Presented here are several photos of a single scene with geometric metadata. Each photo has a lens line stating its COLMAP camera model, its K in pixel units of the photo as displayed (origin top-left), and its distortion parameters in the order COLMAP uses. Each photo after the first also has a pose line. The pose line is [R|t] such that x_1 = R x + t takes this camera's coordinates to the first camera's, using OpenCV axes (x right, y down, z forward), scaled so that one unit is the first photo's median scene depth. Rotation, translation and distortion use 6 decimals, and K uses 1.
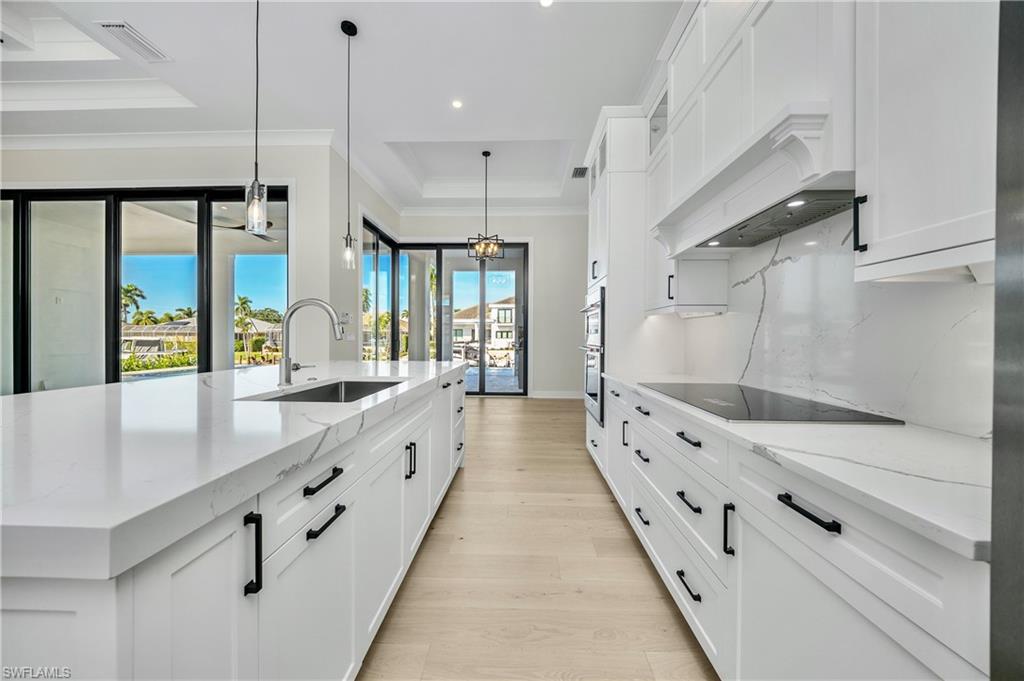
lens RADIAL K [[359.3, 0, 511.5], [0, 359.3, 338.3], [0, 0, 1]] dist [0.004648, -0.001035]
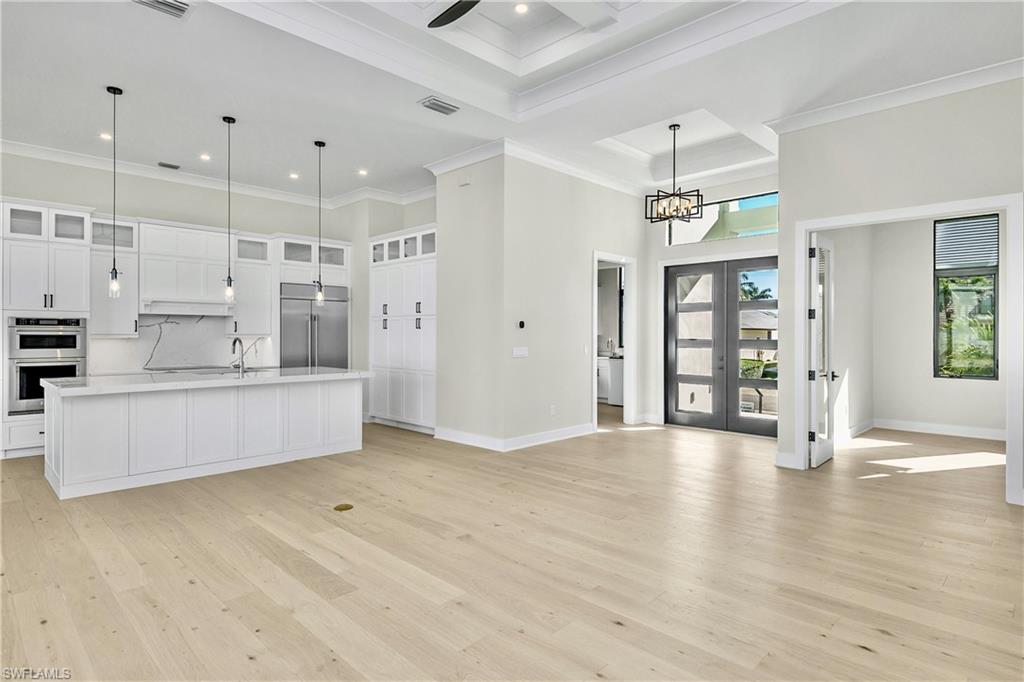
lens RADIAL K [[548.2, 0, 512.0], [0, 548.2, 334.5], [0, 0, 1]] dist [0.015929, -0.011045]
pose [[-0.736776, -0.009437, 0.676071, -0.308295], [-0.004829, 0.999951, 0.008695, -0.011828], [-0.676119, 0.003142, -0.736785, 0.171920]]
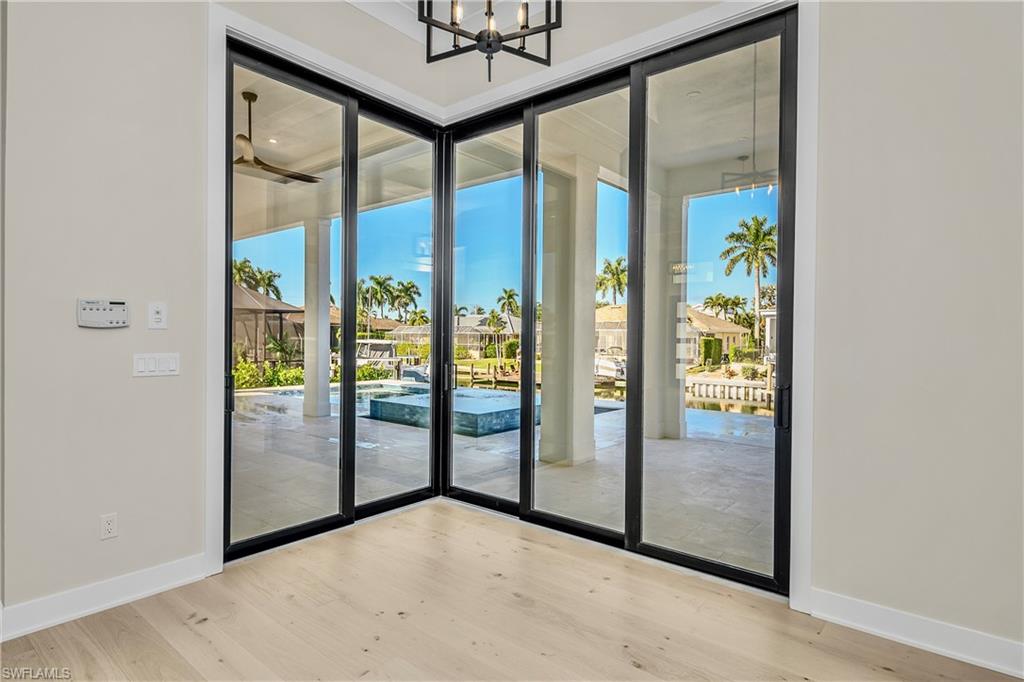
lens RADIAL K [[548.2, 0, 513.7], [0, 548.2, 339.8], [0, 0, 1]] dist [0.015929, -0.011045]
pose [[0.791322, 0.005915, -0.611371, 0.037285], [-0.007601, 0.999971, -0.000165, -0.006907], [0.611353, 0.004777, 0.791344, 0.159792]]
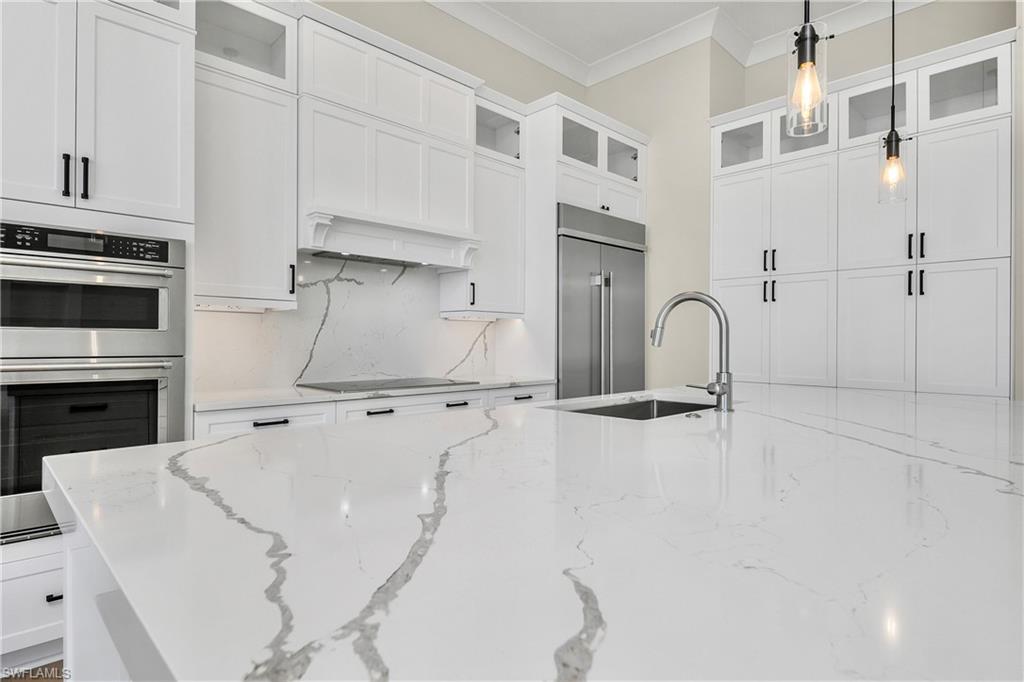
lens RADIAL K [[548.2, 0, 515.0], [0, 548.2, 340.6], [0, 0, 1]] dist [0.015929, -0.011045]
pose [[-0.727755, -0.009863, 0.685767, -0.073879], [-0.006542, 0.999951, 0.007440, -0.001030], [-0.685806, 0.000928, -0.727783, 0.142819]]
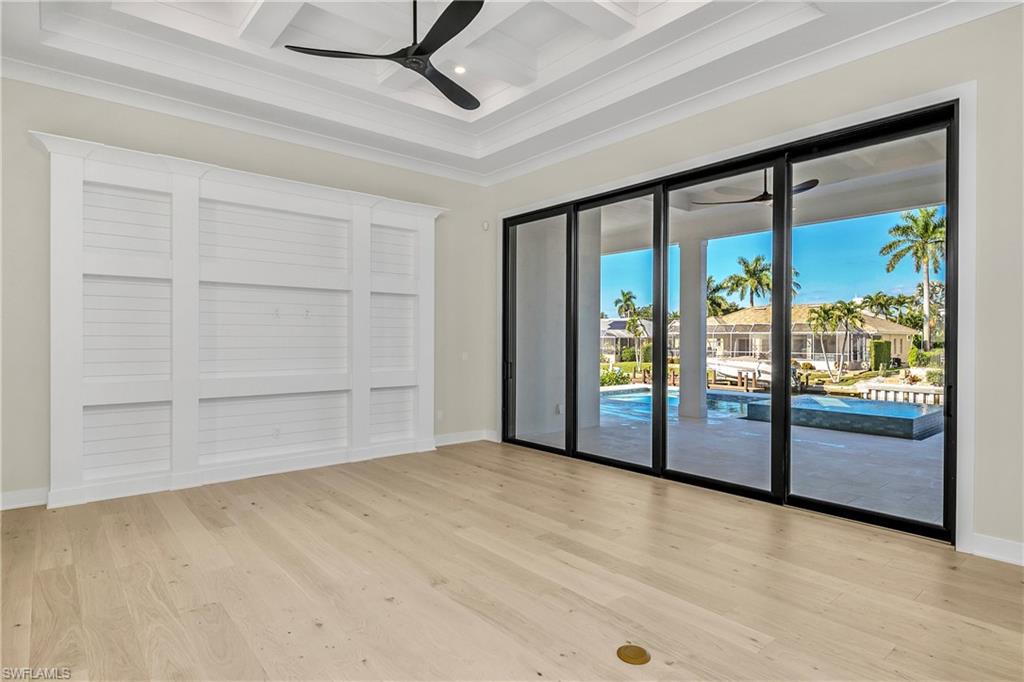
lens RADIAL K [[548.2, 0, 508.7], [0, 548.2, 339.0], [0, 0, 1]] dist [0.015929, -0.011045]
pose [[0.669417, -0.003899, -0.742877, -0.083939], [-0.001452, 0.999977, -0.006556, -0.010169], [0.742885, 0.005467, 0.669396, -0.010016]]
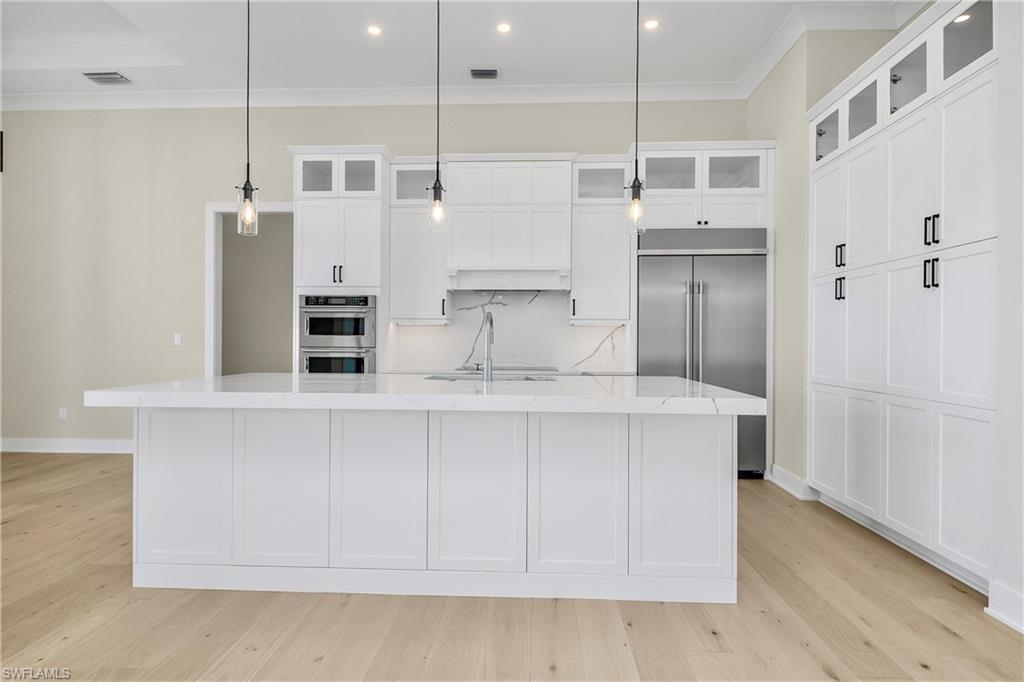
lens RADIAL K [[548.2, 0, 510.0], [0, 548.2, 340.8], [0, 0, 1]] dist [0.015929, -0.011045]
pose [[0.014785, -0.007016, 0.999866, -0.171359], [-0.002286, 0.999973, 0.007051, -0.001360], [-0.999888, -0.002390, 0.014768, 0.061598]]
